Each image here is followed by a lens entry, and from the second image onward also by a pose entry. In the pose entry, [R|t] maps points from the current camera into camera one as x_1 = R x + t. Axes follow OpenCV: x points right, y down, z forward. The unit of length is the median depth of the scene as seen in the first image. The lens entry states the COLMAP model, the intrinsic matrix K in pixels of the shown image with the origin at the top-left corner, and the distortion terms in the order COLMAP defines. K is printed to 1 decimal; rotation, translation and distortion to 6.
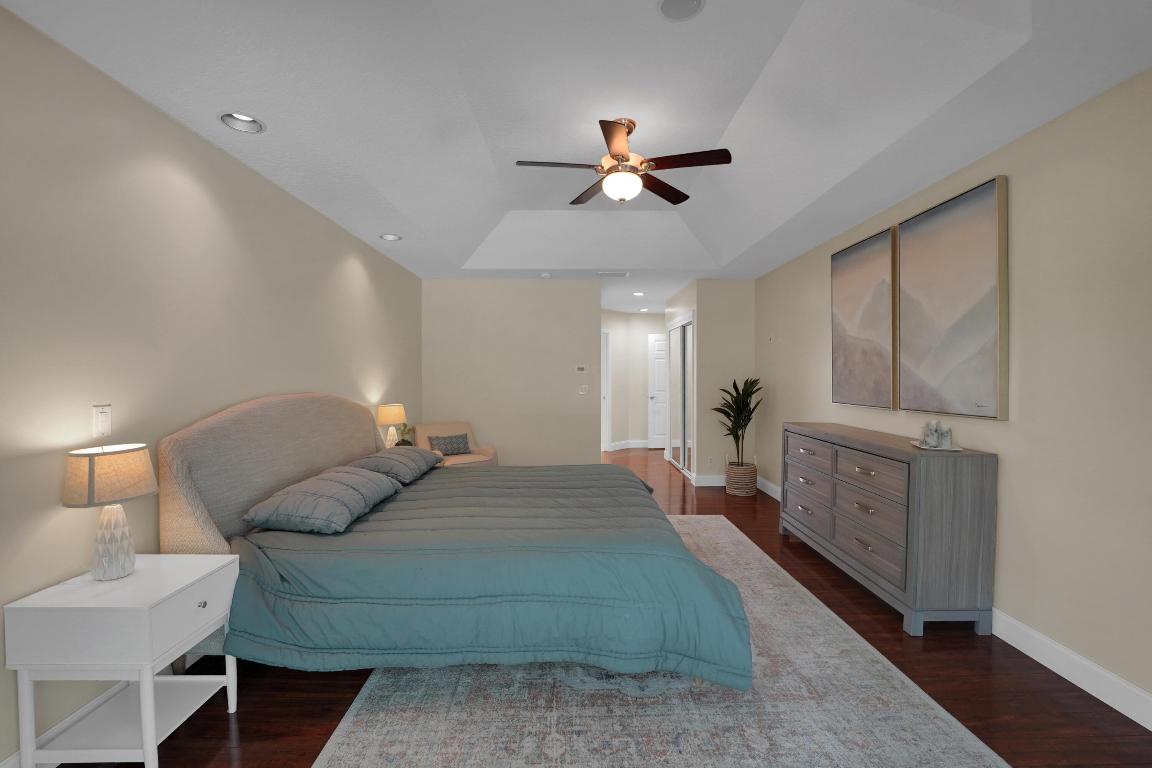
lens RADIAL K [[491.8, 0, 577.1], [0, 491.8, 380.8], [0, 0, 1]] dist [-0.025475, 0.001545]
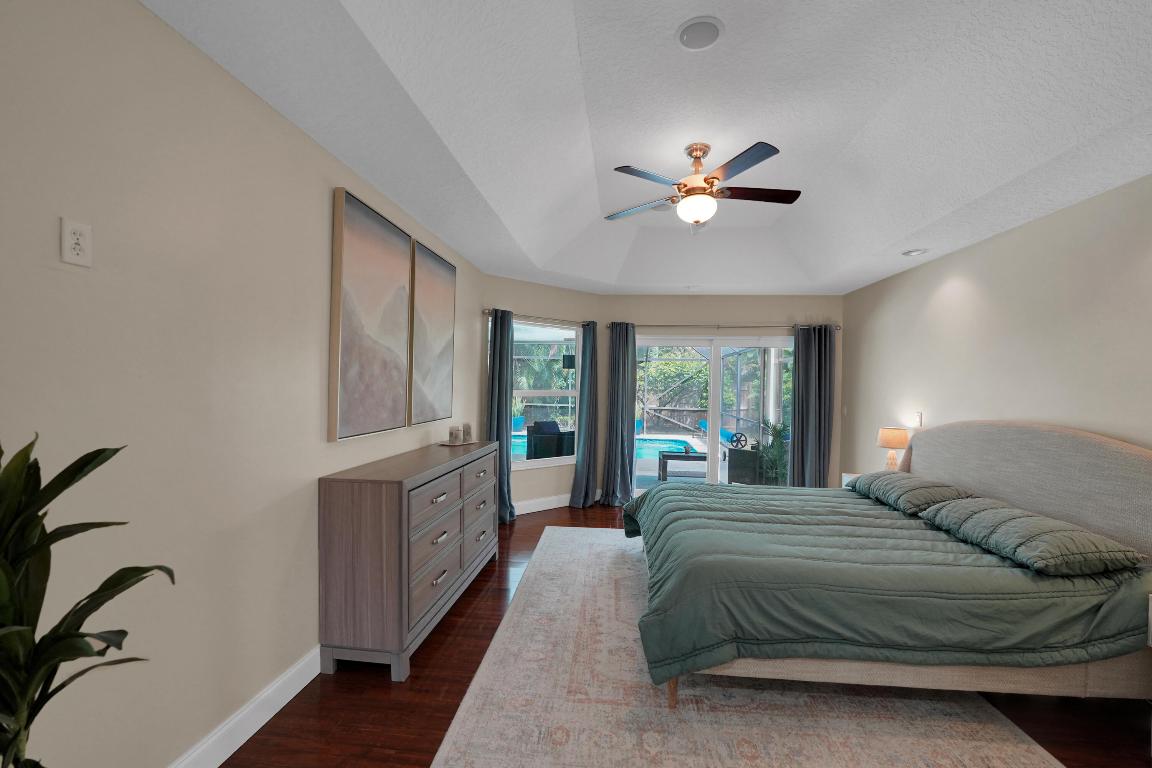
lens RADIAL K [[491.8, 0, 575.8], [0, 491.8, 384.9], [0, 0, 1]] dist [-0.025475, 0.001545]
pose [[-0.992538, -0.018883, 0.120463, 0.182747], [-0.018015, 0.999803, 0.008293, -0.034564], [-0.120596, 0.006061, -0.992683, 1.726010]]
